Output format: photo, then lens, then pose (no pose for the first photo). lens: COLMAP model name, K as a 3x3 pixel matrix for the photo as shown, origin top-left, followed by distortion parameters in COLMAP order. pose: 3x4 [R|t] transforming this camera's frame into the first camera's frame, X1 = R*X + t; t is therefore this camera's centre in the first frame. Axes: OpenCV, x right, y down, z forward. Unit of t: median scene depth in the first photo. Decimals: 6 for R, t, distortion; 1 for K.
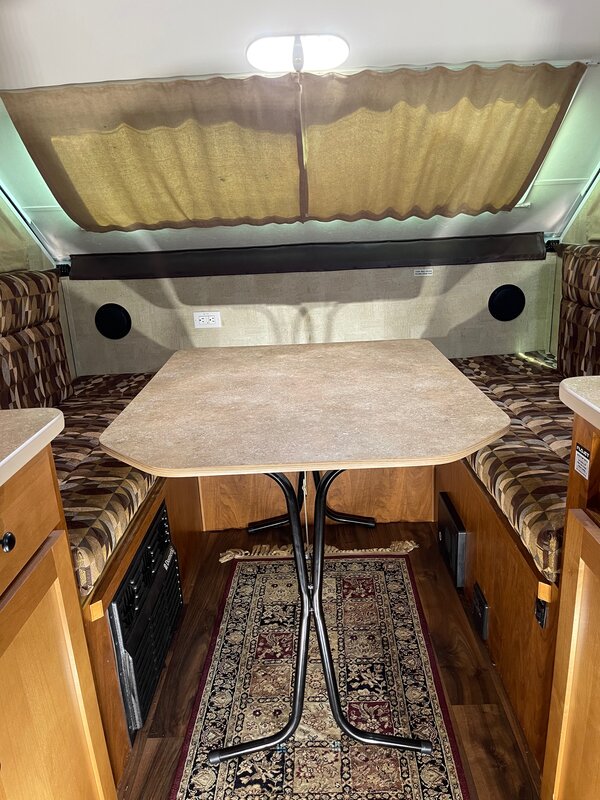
lens RADIAL K [[603.4, 0, 300.0], [0, 603.4, 400.0], [0, 0, 1]] dist [0.081477, -0.118565]
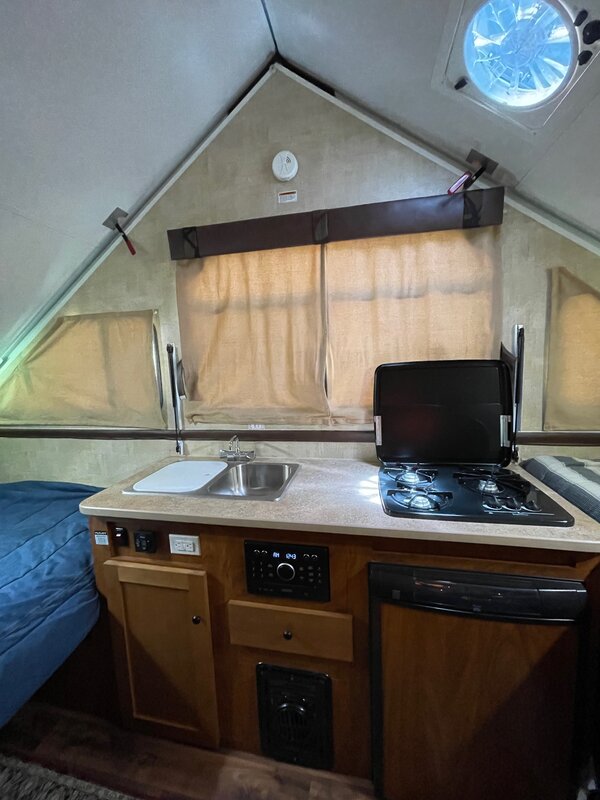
lens RADIAL K [[322.1, 0, 300.0], [0, 322.1, 400.0], [0, 0, 1]] dist [-0.001065, -0.000117]
pose [[0.194699, -0.077429, 0.977802, -0.295262], [0.317532, 0.948173, 0.011856, -0.092141], [-0.928044, 0.308175, 0.209195, 0.006302]]
